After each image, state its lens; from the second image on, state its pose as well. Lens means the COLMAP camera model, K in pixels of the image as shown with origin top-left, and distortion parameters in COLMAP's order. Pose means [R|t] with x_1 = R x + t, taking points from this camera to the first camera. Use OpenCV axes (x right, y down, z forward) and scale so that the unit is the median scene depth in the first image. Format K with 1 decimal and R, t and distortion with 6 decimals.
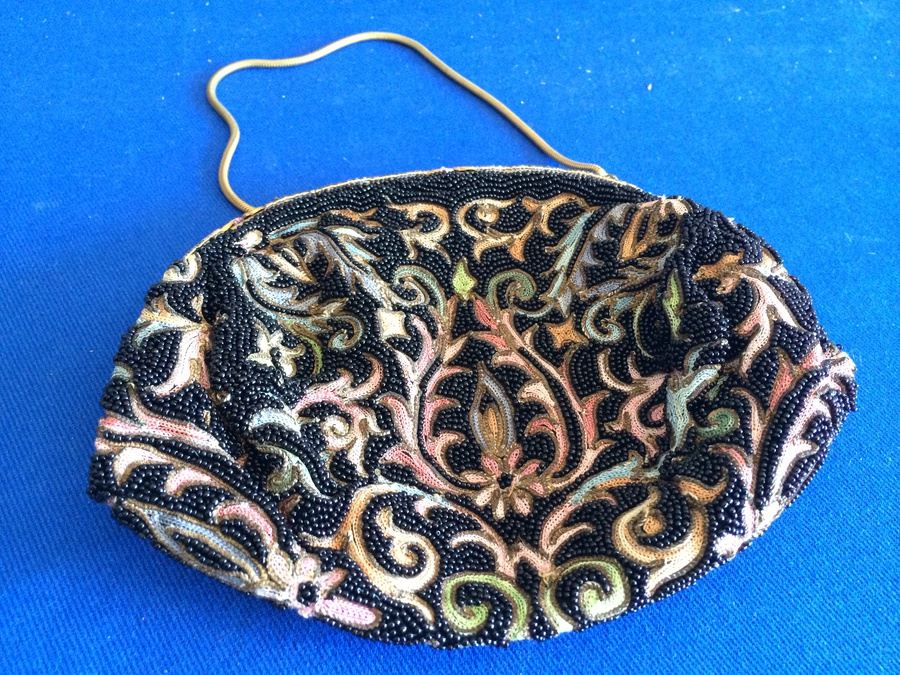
lens RADIAL K [[797.2, 0, 450.0], [0, 797.2, 337.5], [0, 0, 1]] dist [0.055706, -0.130399]
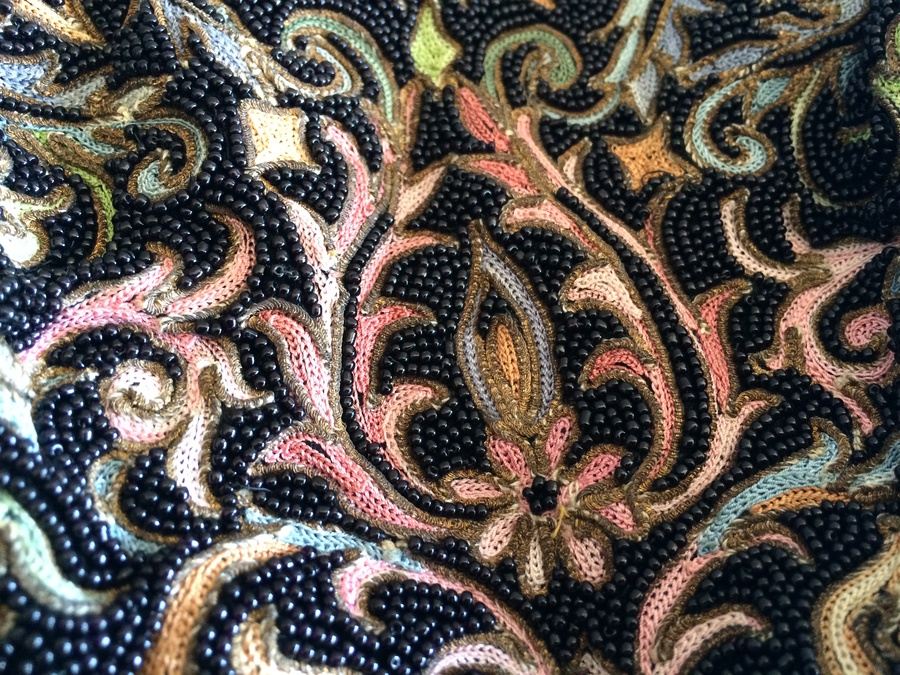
lens RADIAL K [[797.2, 0, 450.0], [0, 797.2, 337.5], [0, 0, 1]] dist [0.055706, -0.130399]
pose [[0.997623, -0.021277, 0.065537, -0.009014], [0.007740, 0.979714, 0.200253, 0.003786], [-0.068468, -0.199270, 0.977550, 0.562241]]
